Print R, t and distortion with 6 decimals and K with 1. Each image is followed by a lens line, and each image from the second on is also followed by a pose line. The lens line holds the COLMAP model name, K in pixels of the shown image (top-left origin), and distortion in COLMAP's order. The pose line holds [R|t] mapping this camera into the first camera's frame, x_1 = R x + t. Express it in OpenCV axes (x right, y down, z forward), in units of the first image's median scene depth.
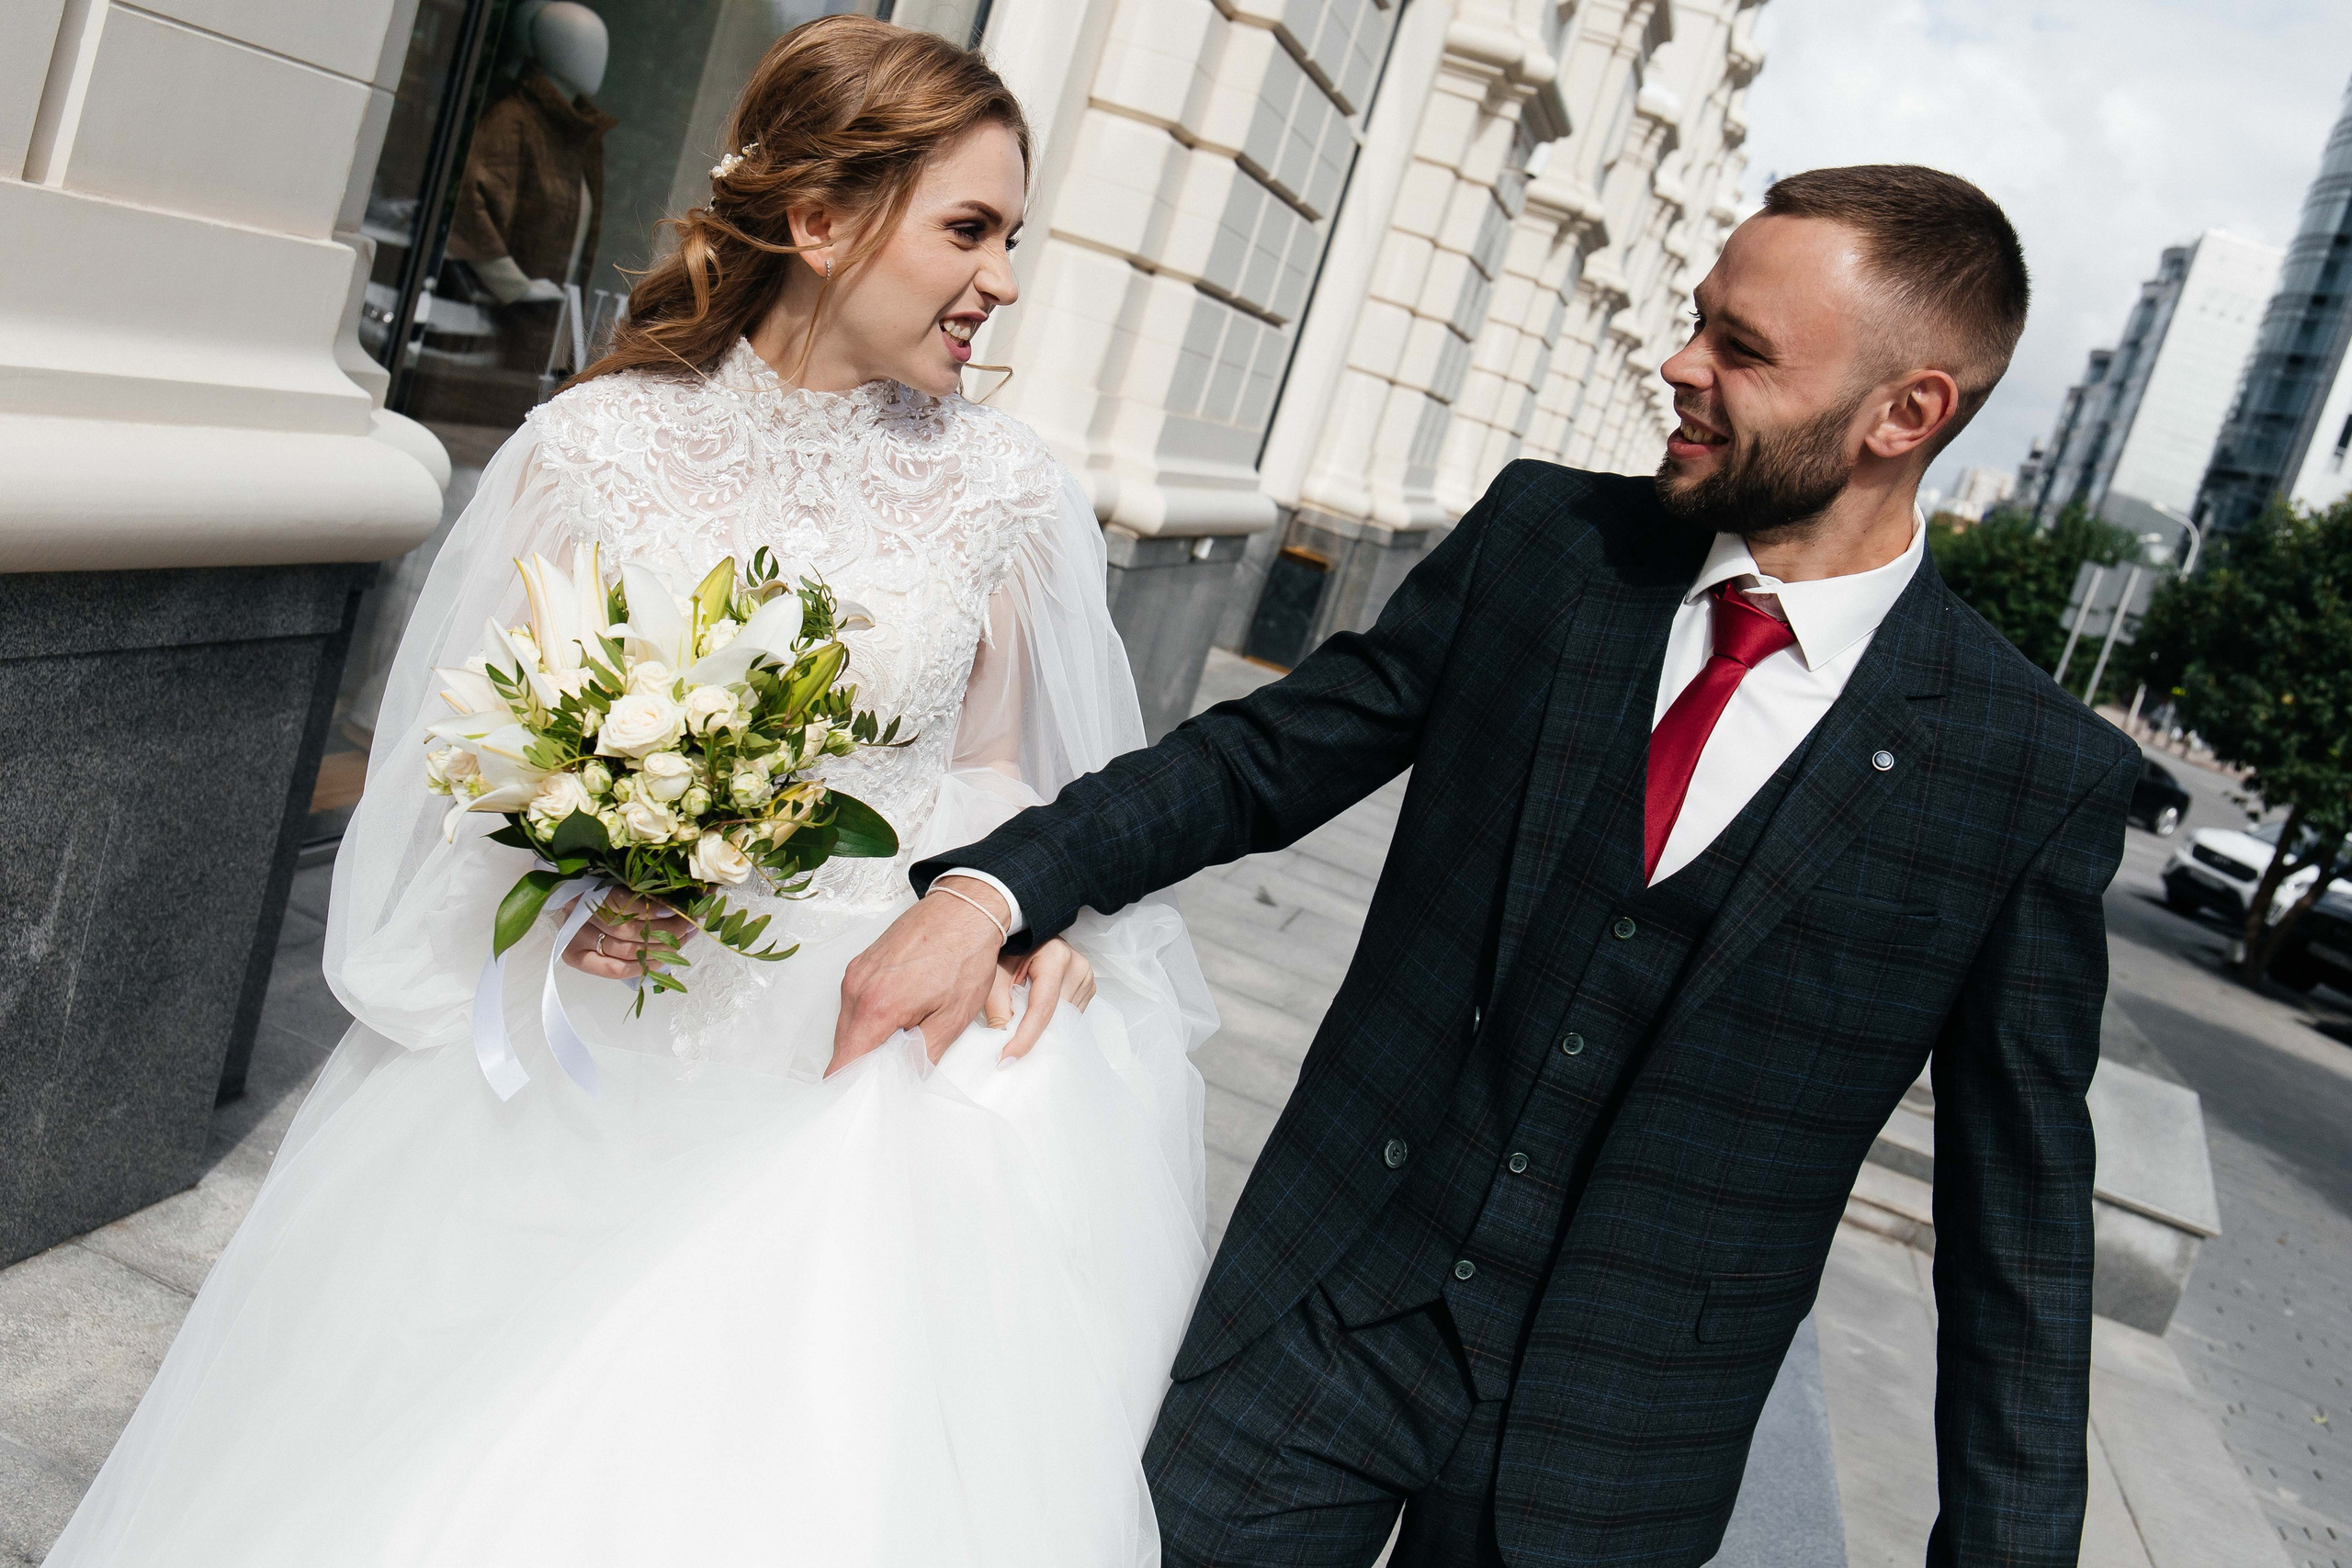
lens RADIAL K [[2229.8, 0, 1188.1], [0, 2229.8, 752.9], [0, 0, 1]] dist [-0.045333, -0.005203]
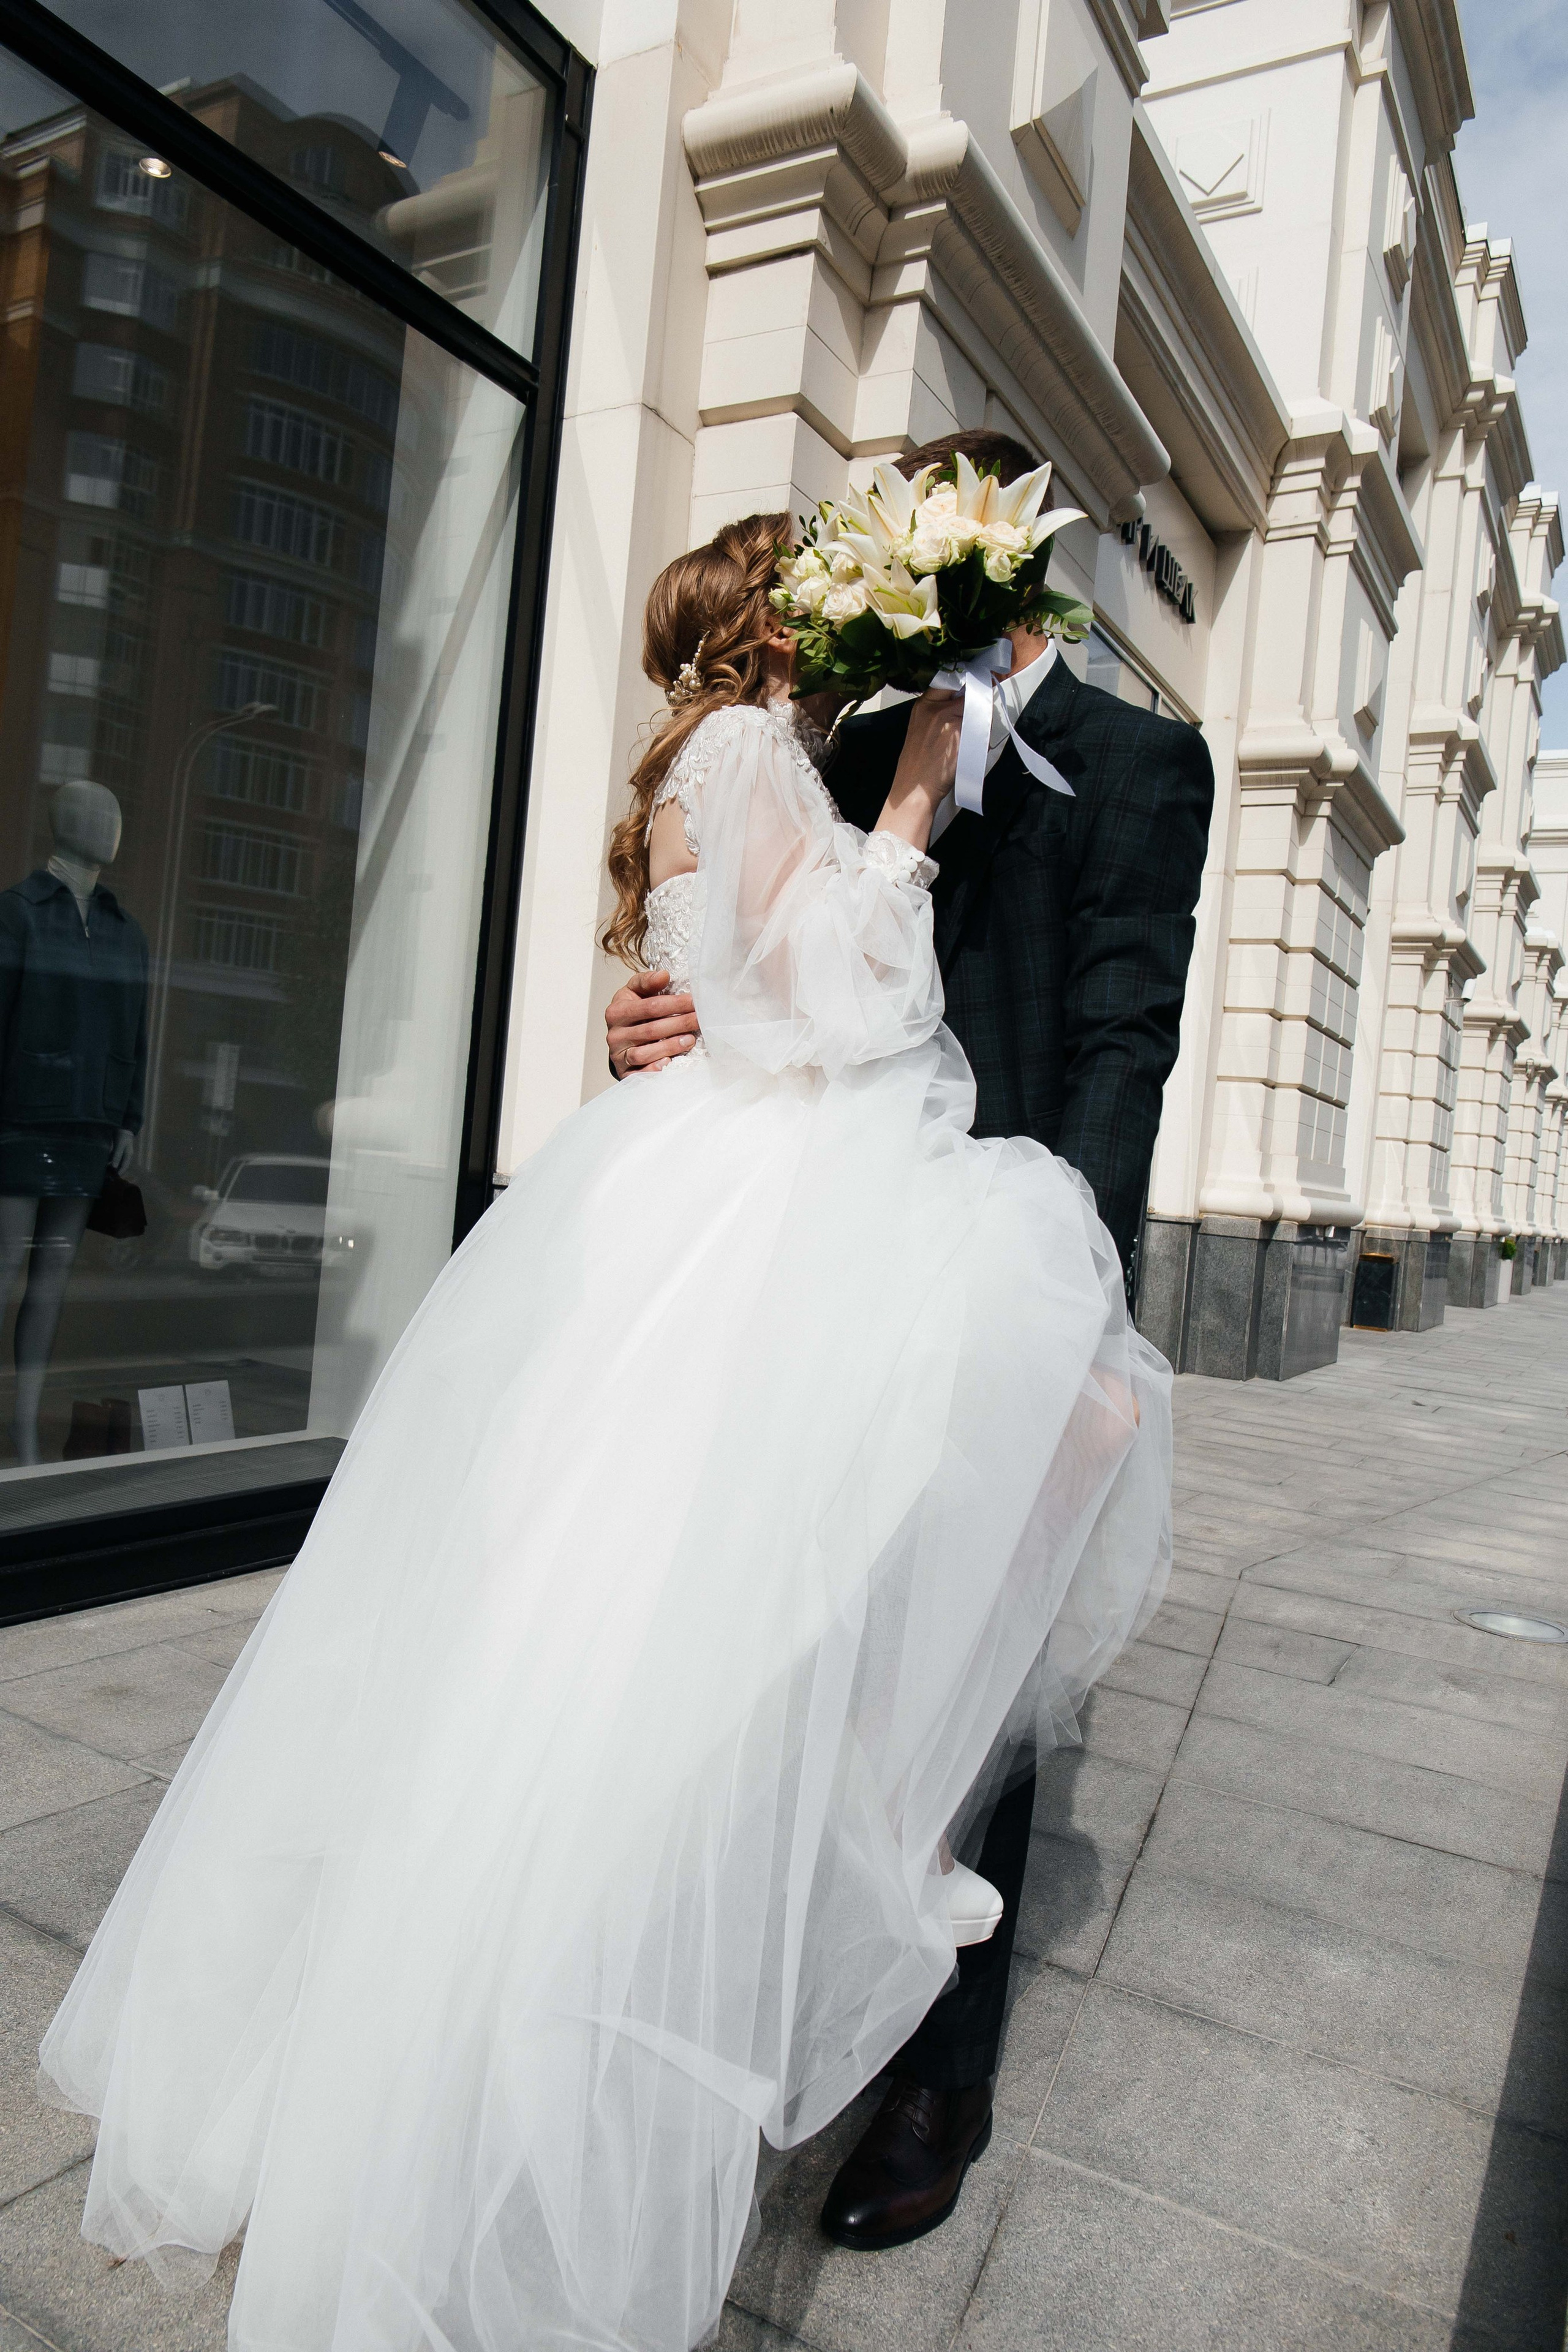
lens RADIAL K [[1588.4, 0, 736.2], [0, 1588.4, 1177.8], [0, 0, 1]] dist [-0.017476, -0.006002]
pose [[0.935282, -0.212118, -0.283289, -0.030053], [0.144364, 0.959517, -0.241837, 0.045325], [0.323119, 0.185289, 0.928042, -0.148073]]
